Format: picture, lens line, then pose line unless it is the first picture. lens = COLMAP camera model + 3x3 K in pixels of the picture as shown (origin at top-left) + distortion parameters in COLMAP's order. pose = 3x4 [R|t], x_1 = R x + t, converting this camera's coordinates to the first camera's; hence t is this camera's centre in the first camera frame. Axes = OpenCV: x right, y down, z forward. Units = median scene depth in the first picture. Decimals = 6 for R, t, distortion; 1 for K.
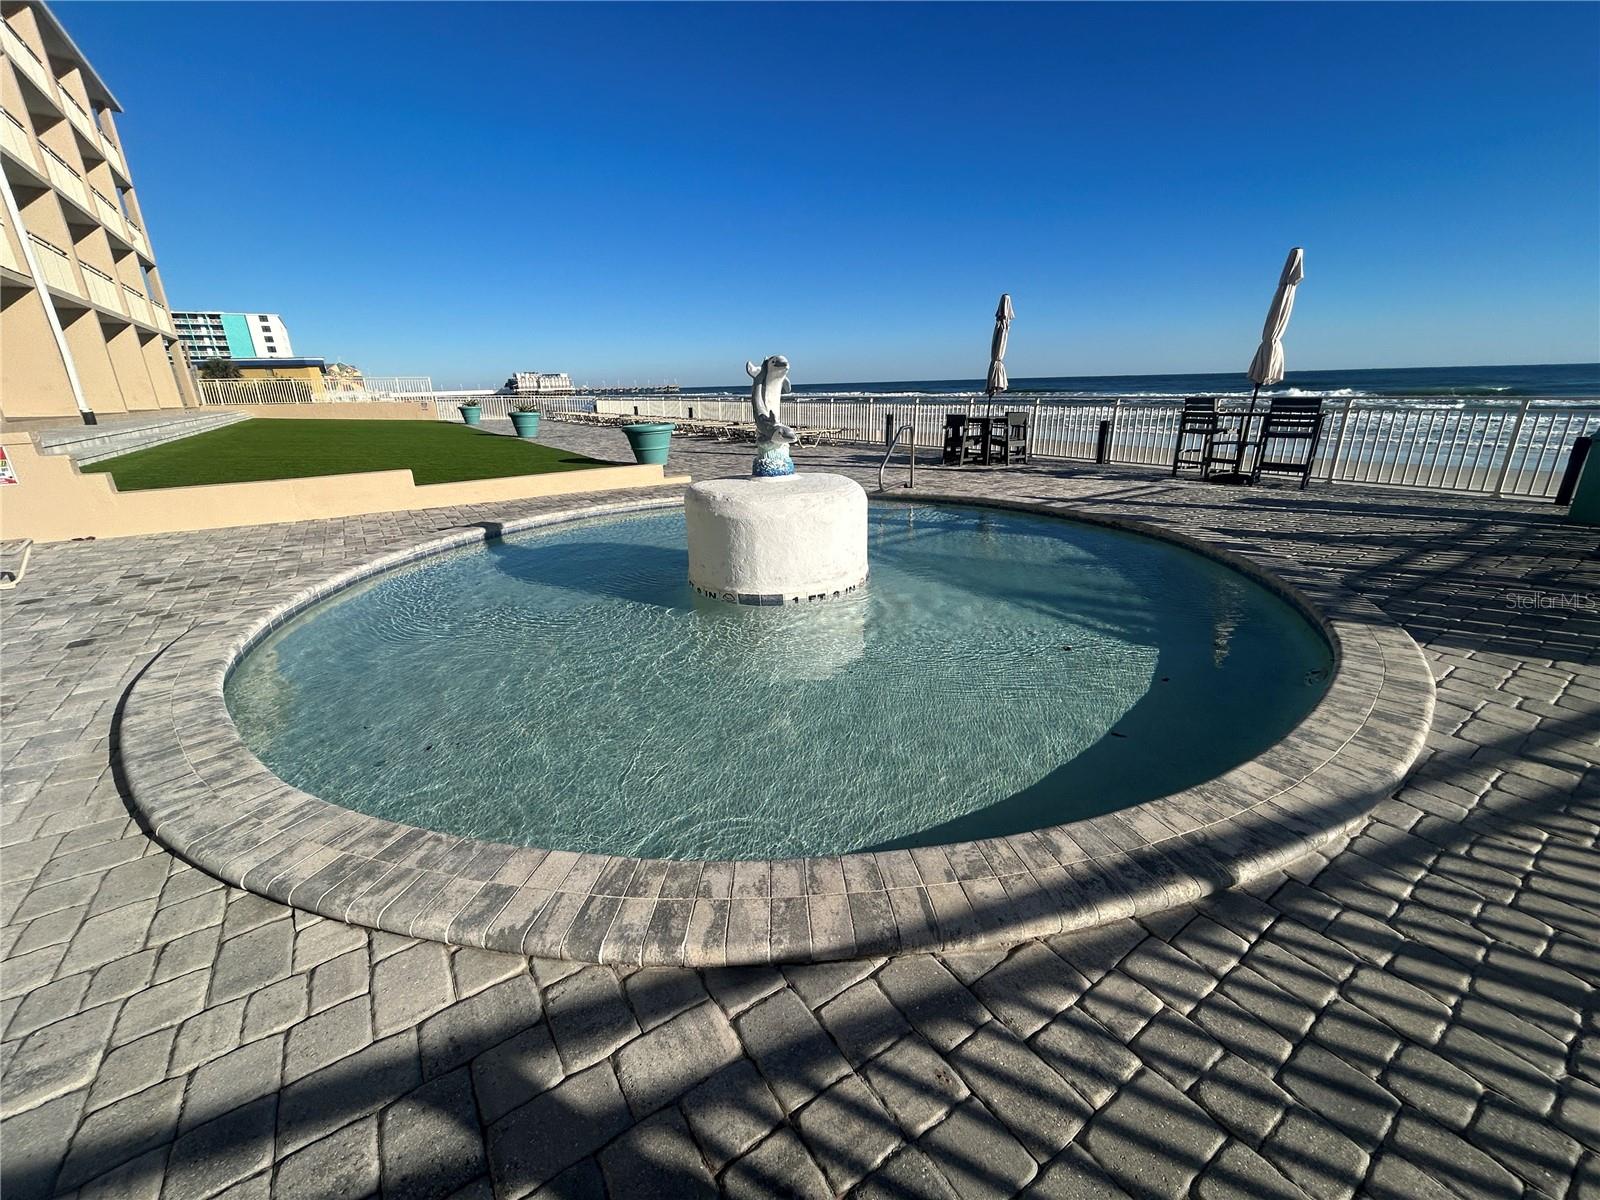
lens RADIAL K [[643.3, 0, 800.7], [0, 643.3, 596.3], [0, 0, 1]] dist [-0.003186, 0.001237]
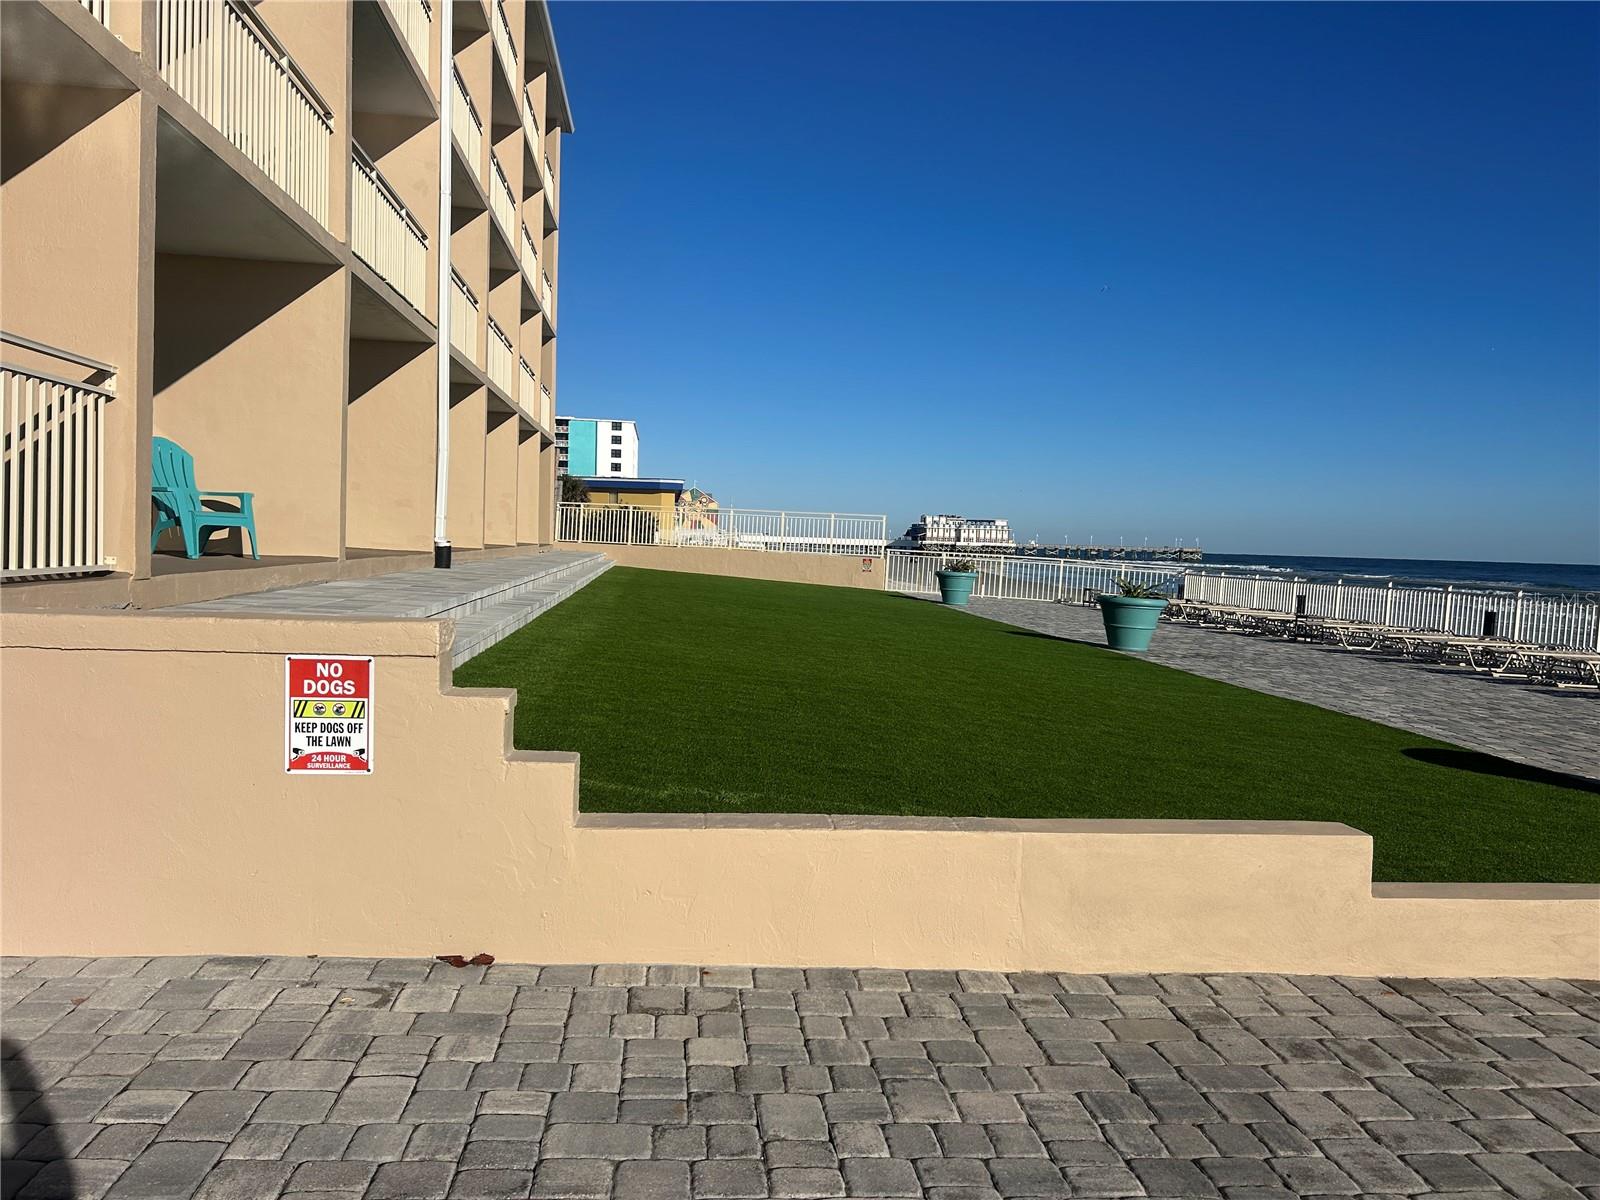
lens RADIAL K [[1203.3, 0, 798.4], [0, 1203.3, 601.7], [0, 0, 1]] dist [0.027008, -0.030490]
pose [[0.877539, 0.077811, -0.473149, -0.168926], [-0.201045, 0.955532, -0.215732, -0.037557], [0.435322, 0.284437, 0.854160, 0.124777]]
